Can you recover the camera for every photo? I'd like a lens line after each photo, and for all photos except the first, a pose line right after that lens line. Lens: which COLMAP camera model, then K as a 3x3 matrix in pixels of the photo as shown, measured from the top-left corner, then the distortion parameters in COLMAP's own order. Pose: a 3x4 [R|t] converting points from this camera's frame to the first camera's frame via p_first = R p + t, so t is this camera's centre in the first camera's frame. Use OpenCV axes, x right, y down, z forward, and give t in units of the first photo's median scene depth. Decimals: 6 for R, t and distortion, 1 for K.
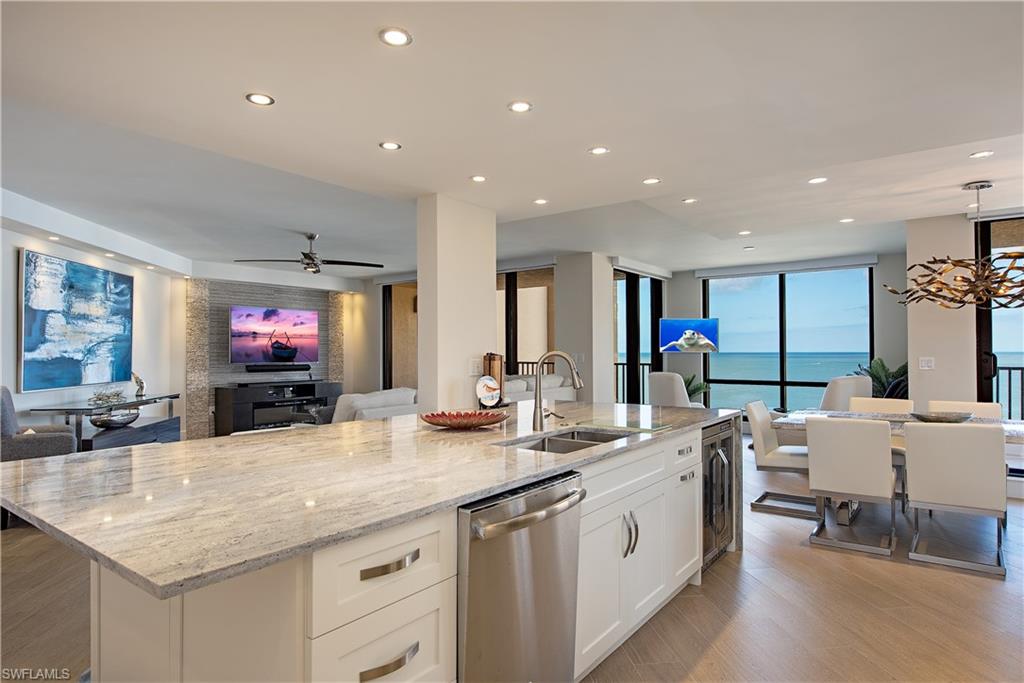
lens RADIAL K [[573.7, 0, 515.3], [0, 573.7, 345.5], [0, 0, 1]] dist [-0.001764, -0.000339]
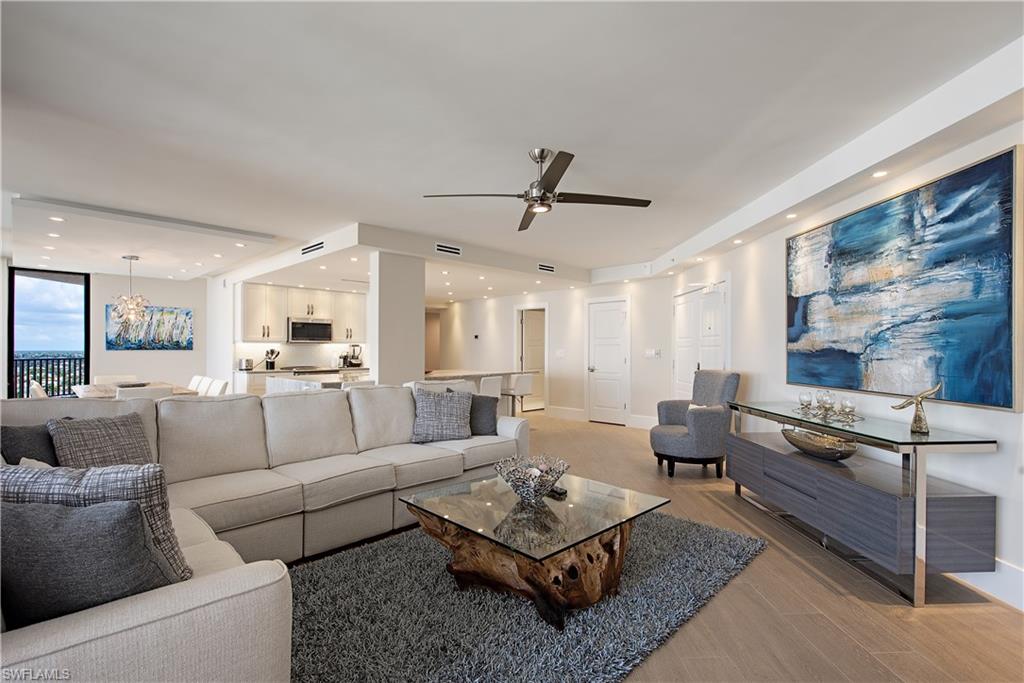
lens RADIAL K [[478.0, 0, 513.5], [0, 478.0, 346.2], [0, 0, 1]] dist [-0.000935, -0.000135]
pose [[-0.990197, 0.002198, 0.139659, -0.413503], [-0.000347, 0.999834, -0.018198, 0.026422], [-0.139675, -0.018068, -0.990032, 1.551431]]
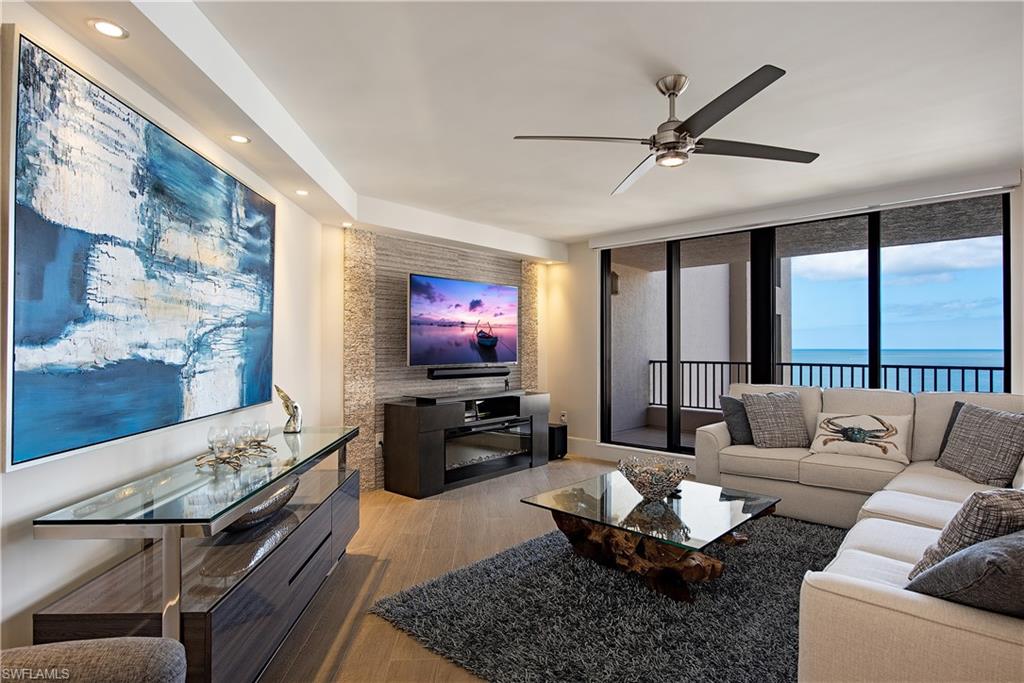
lens RADIAL K [[533.3, 0, 513.3], [0, 533.3, 347.0], [0, 0, 1]] dist [-0.006233, -0.001548]
pose [[0.994782, 0.006377, -0.101822, -0.446822], [-0.005375, 0.999934, 0.010117, 0.006054], [0.101879, -0.009517, 0.994751, 0.598946]]
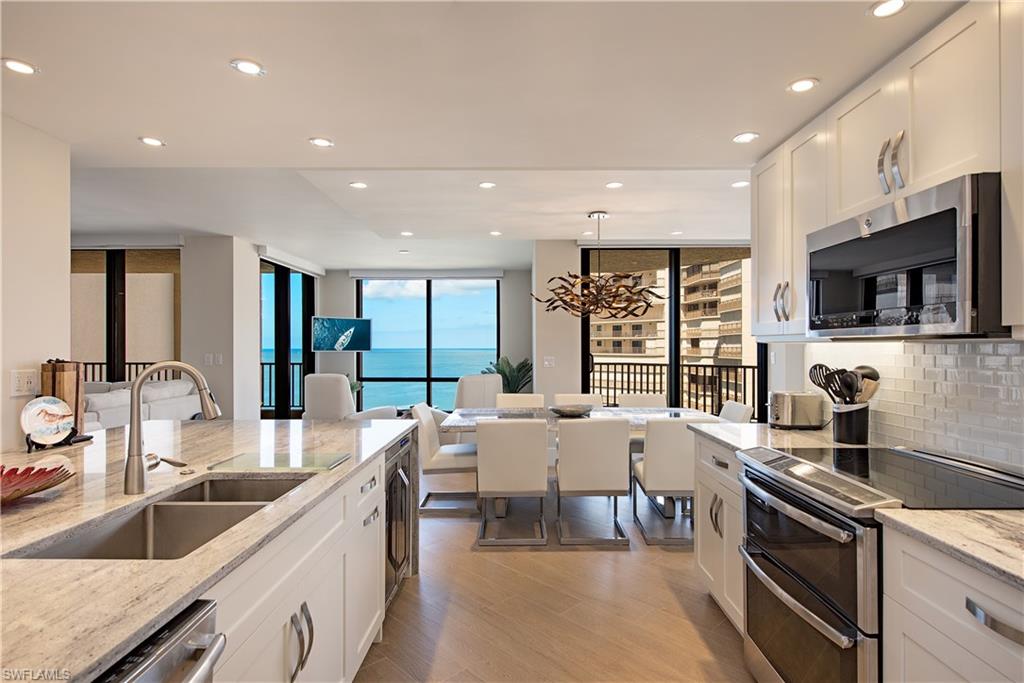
lens RADIAL K [[532.3, 0, 522.1], [0, 532.3, 347.7], [0, 0, 1]] dist [0.007077, 0.000131]
pose [[0.807331, 0.002329, 0.590094, 0.015343], [-0.007324, 0.999955, 0.006074, -0.004845], [-0.590053, -0.009225, 0.807312, 0.127296]]
